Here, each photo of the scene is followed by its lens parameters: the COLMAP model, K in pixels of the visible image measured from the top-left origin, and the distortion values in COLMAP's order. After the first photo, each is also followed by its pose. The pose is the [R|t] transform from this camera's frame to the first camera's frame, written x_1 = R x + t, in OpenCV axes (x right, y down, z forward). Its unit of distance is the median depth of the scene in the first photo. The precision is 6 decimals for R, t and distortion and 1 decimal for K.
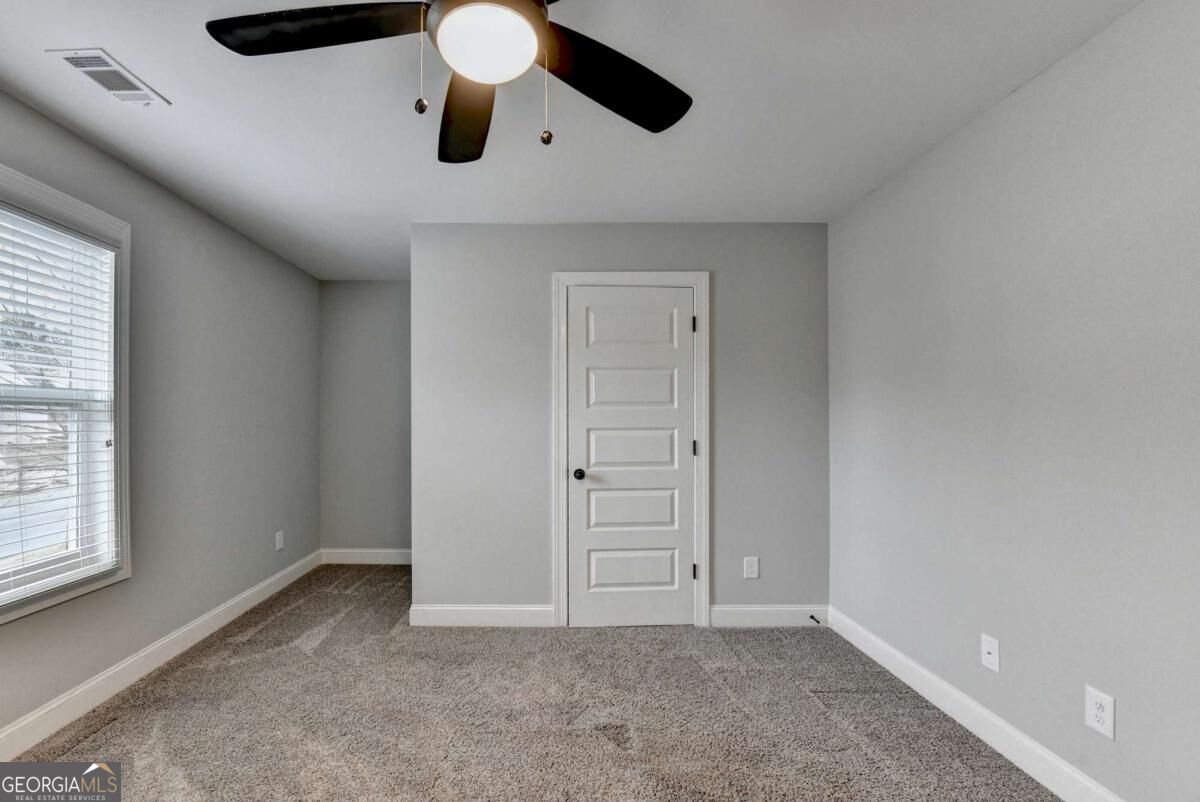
lens RADIAL K [[495.1, 0, 600.0], [0, 495.1, 422.8], [0, 0, 1]] dist [-0.008914, -0.005558]
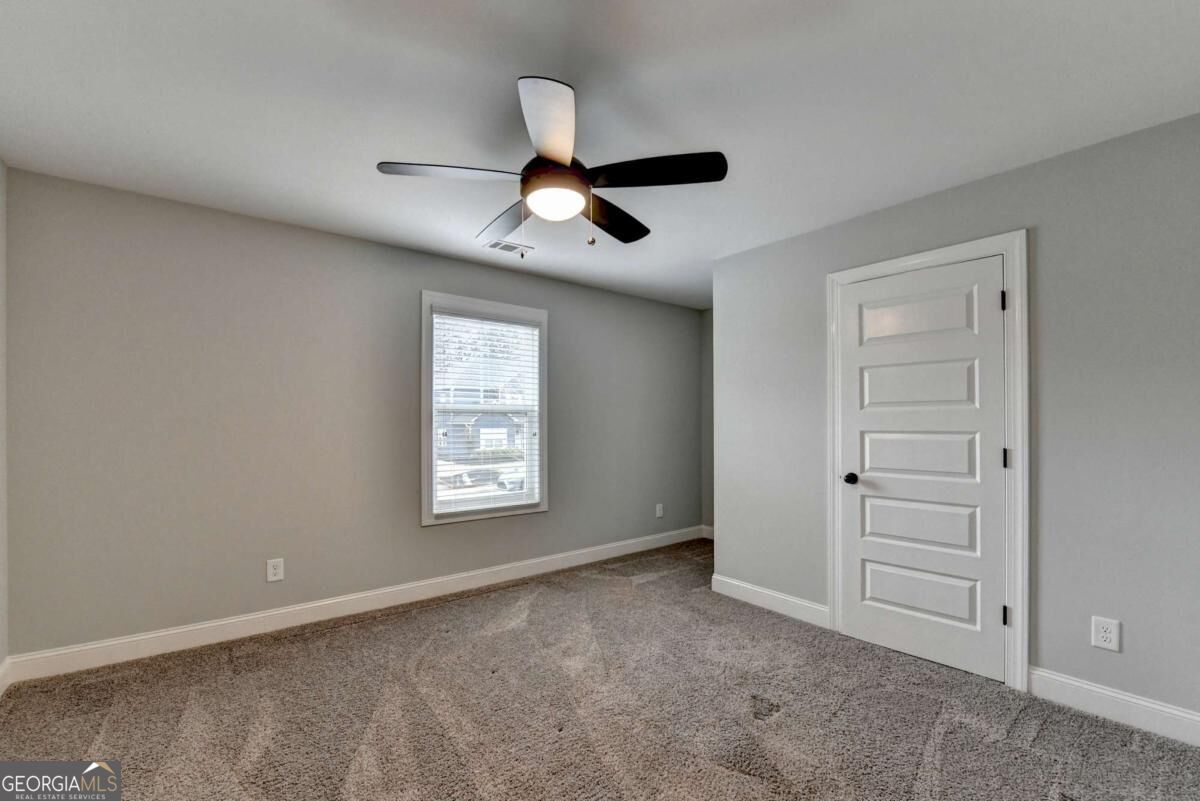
lens RADIAL K [[495.1, 0, 600.0], [0, 495.1, 422.3], [0, 0, 1]] dist [-0.008914, -0.005558]
pose [[0.633426, 0.002042, -0.773801, 0.388556], [-0.005937, 0.999980, -0.002221, 0.000046], [0.773781, 0.006001, 0.633425, 0.009451]]
